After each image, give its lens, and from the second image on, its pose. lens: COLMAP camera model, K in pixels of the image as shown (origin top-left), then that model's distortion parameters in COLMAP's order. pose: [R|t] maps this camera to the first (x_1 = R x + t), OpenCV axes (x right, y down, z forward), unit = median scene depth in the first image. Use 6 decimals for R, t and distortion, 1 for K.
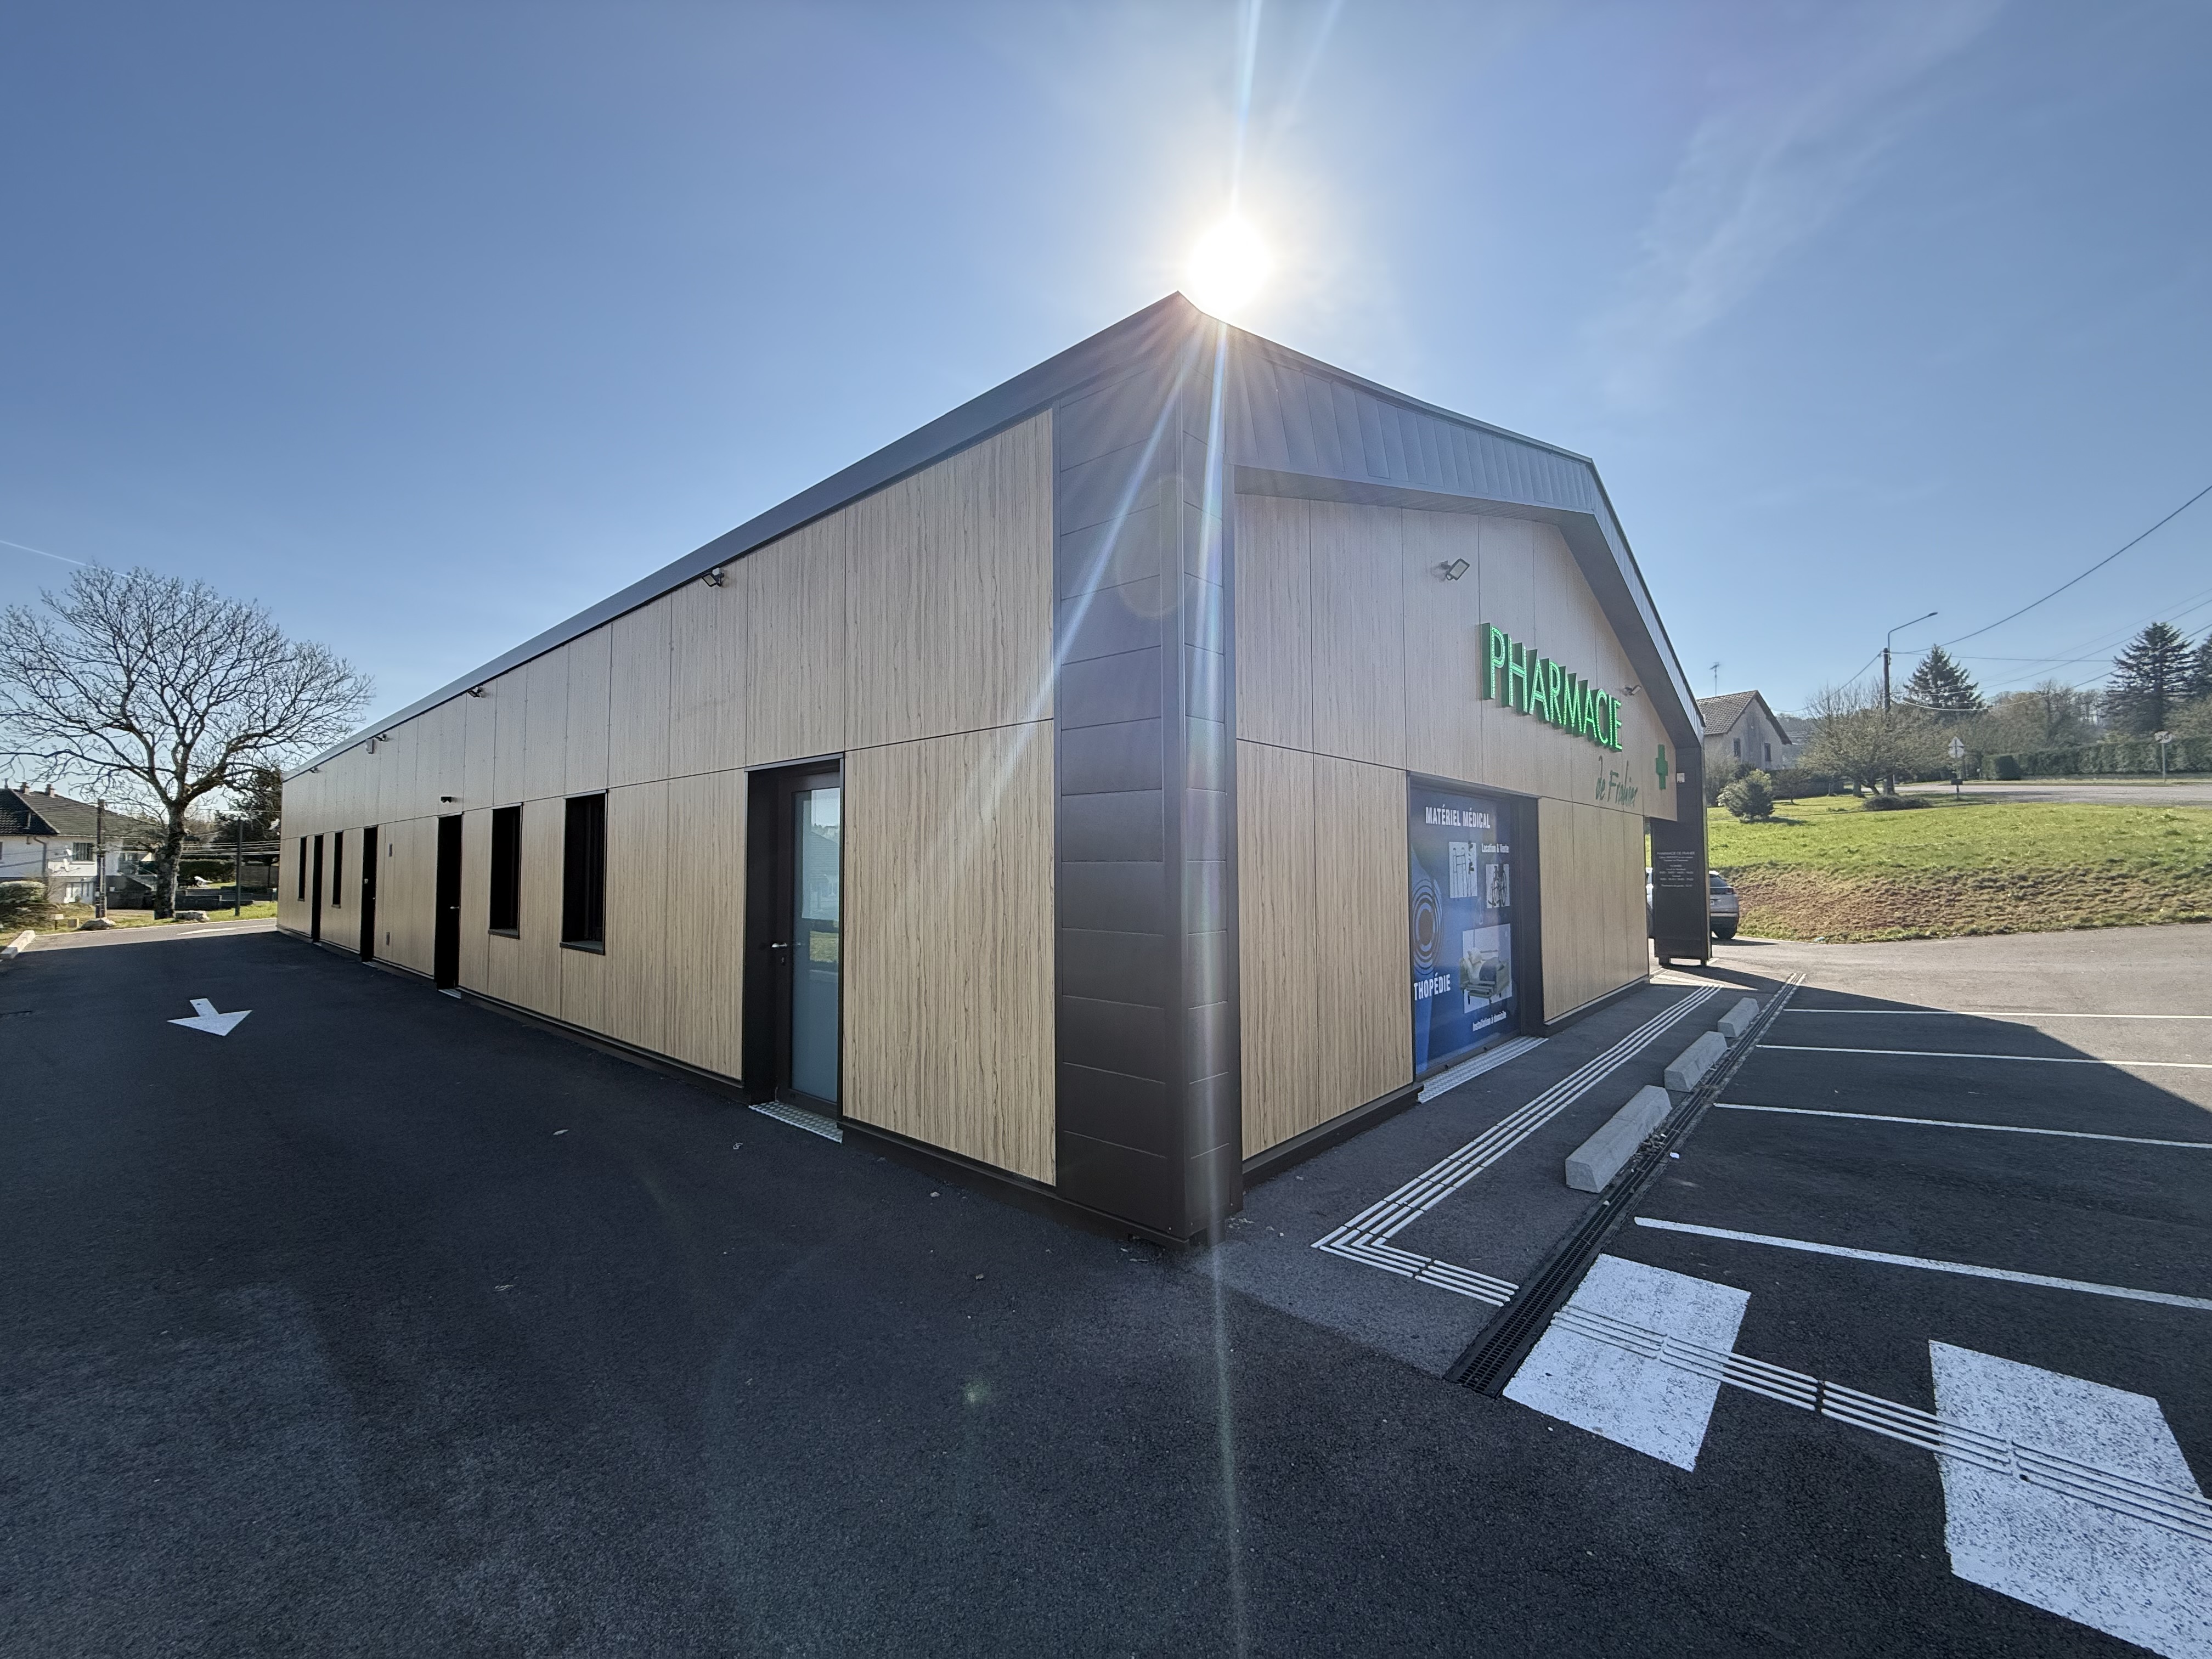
lens RADIAL K [[887.3, 0, 1099.8], [0, 887.3, 824.9], [0, 0, 1]] dist [0.004195, 0.000287]
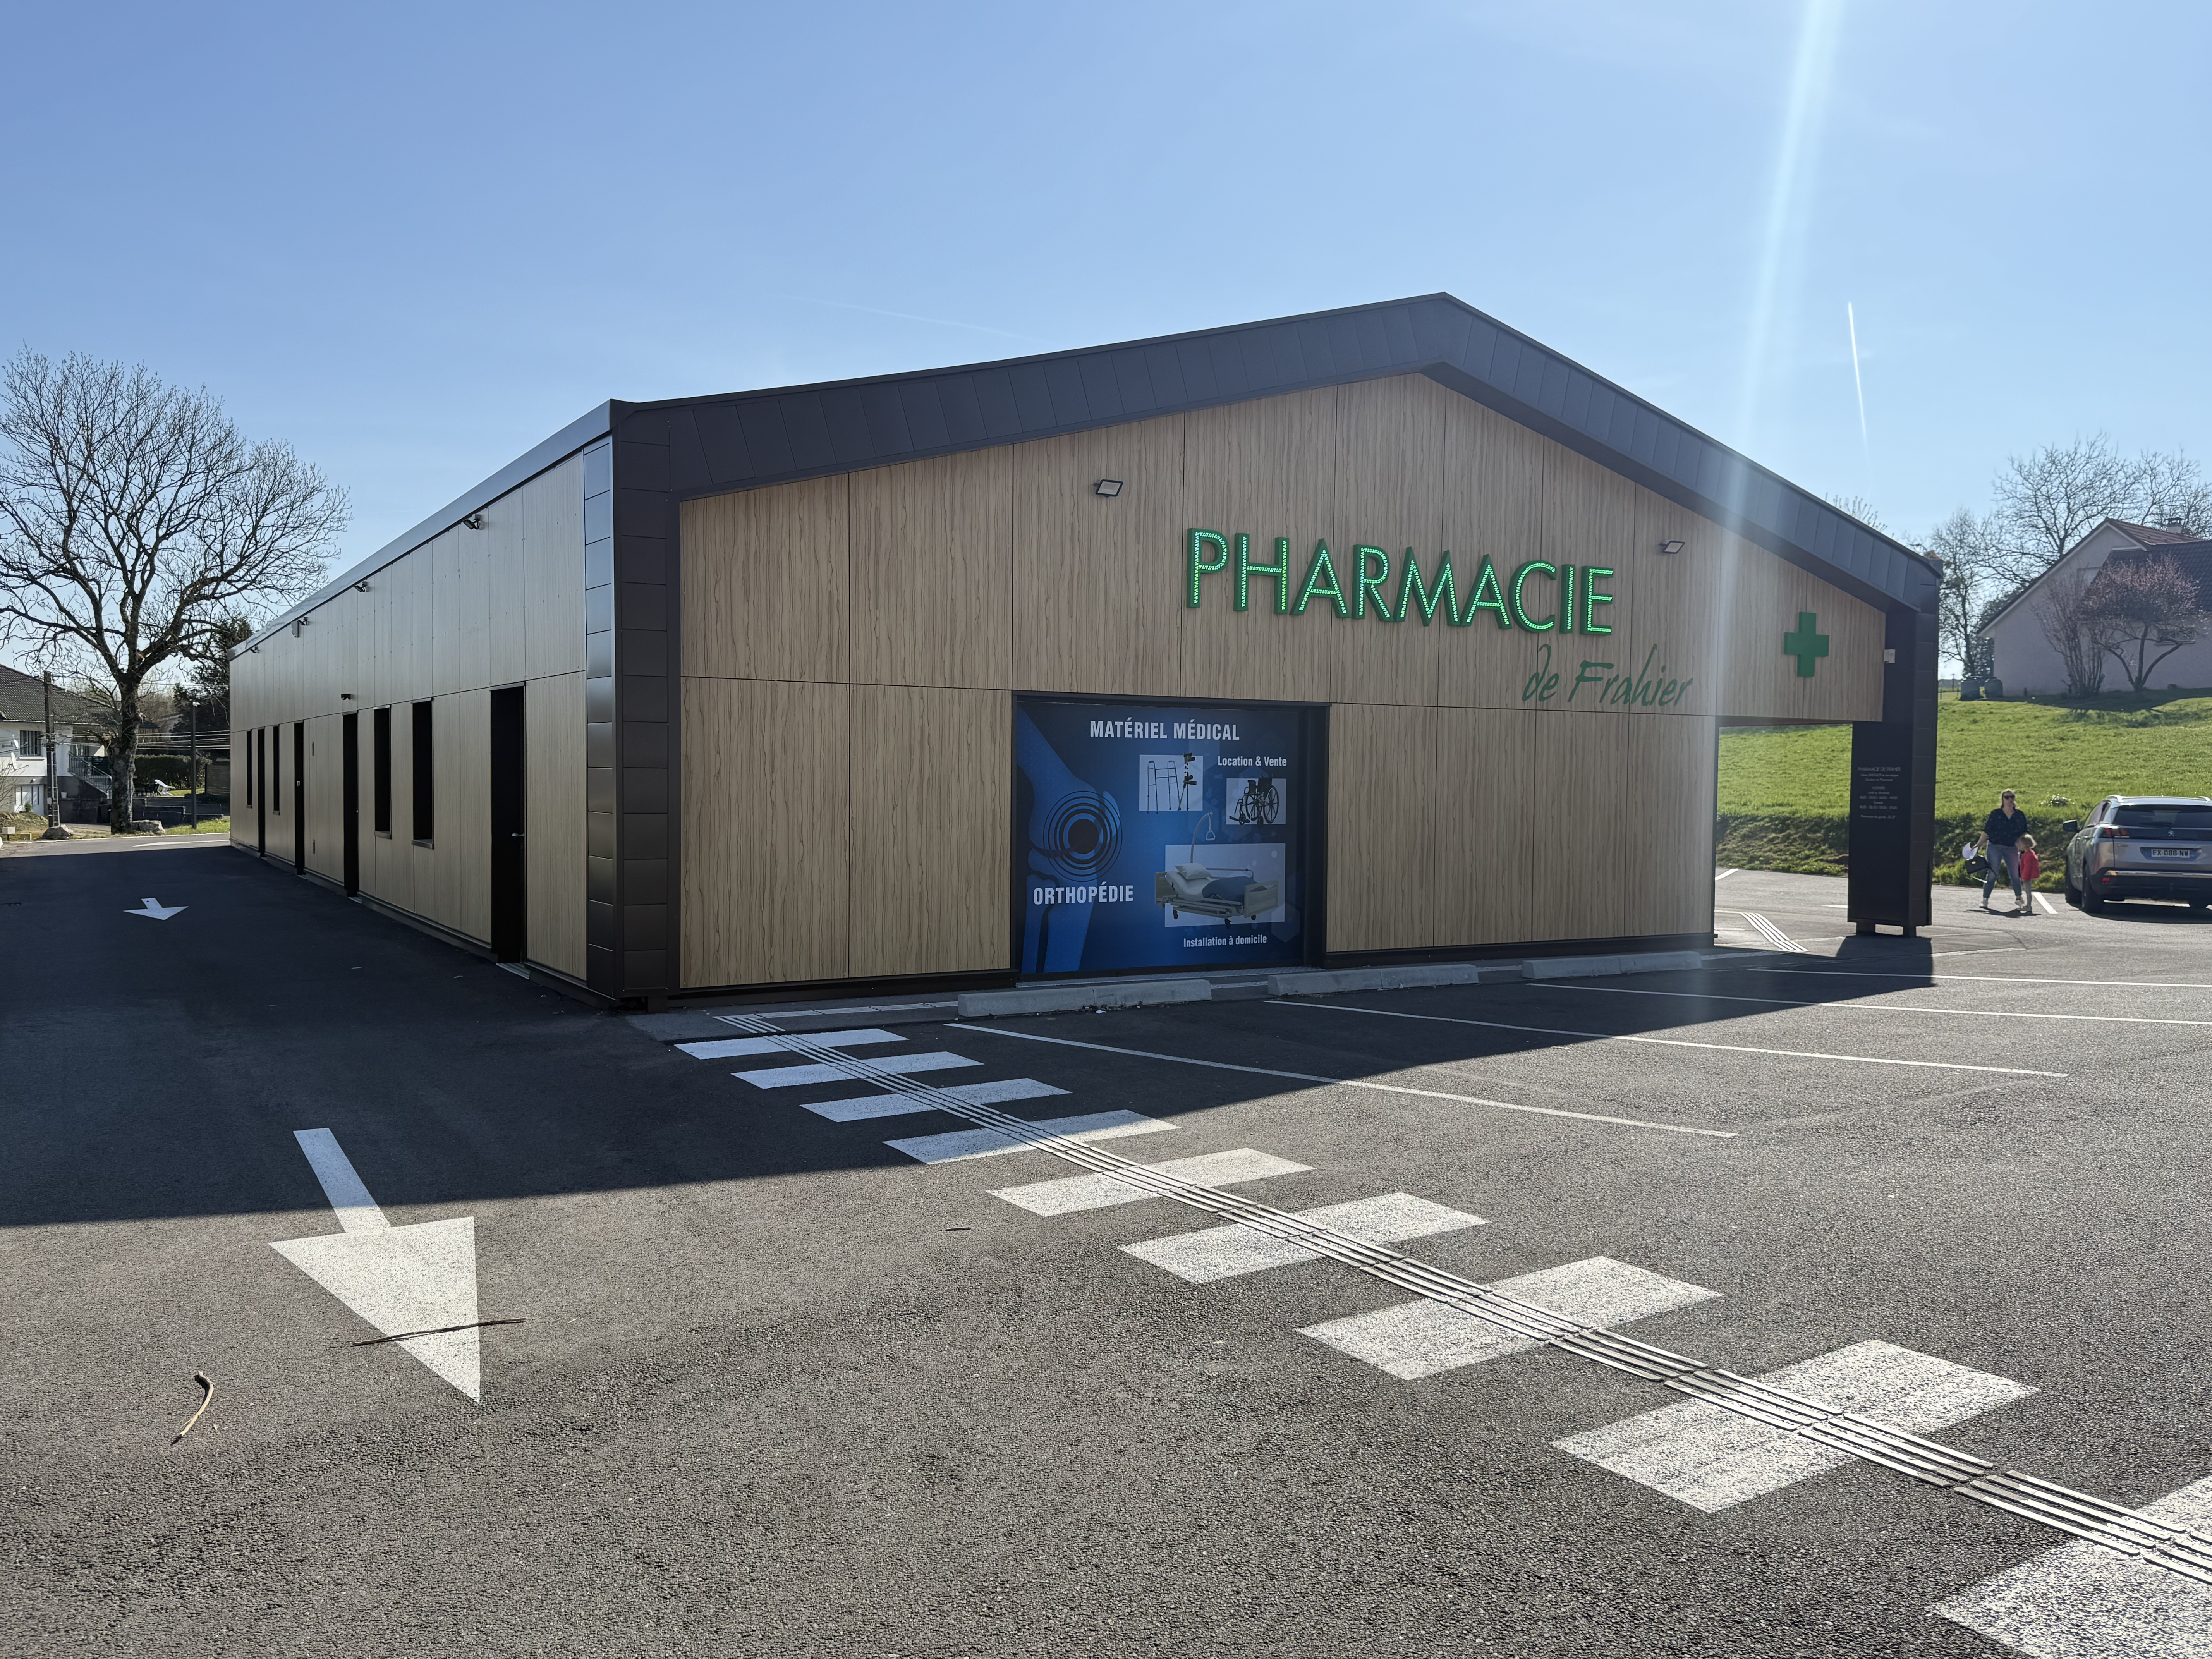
lens RADIAL K [[1704.8, 0, 1109.6], [0, 1704.8, 836.7], [0, 0, 1]] dist [0.009065, -0.020343]
pose [[0.959939, 0.023820, -0.279195, 0.121027], [-0.002012, 0.996941, 0.078137, -0.005041], [0.280202, -0.074445, 0.957050, -0.113767]]
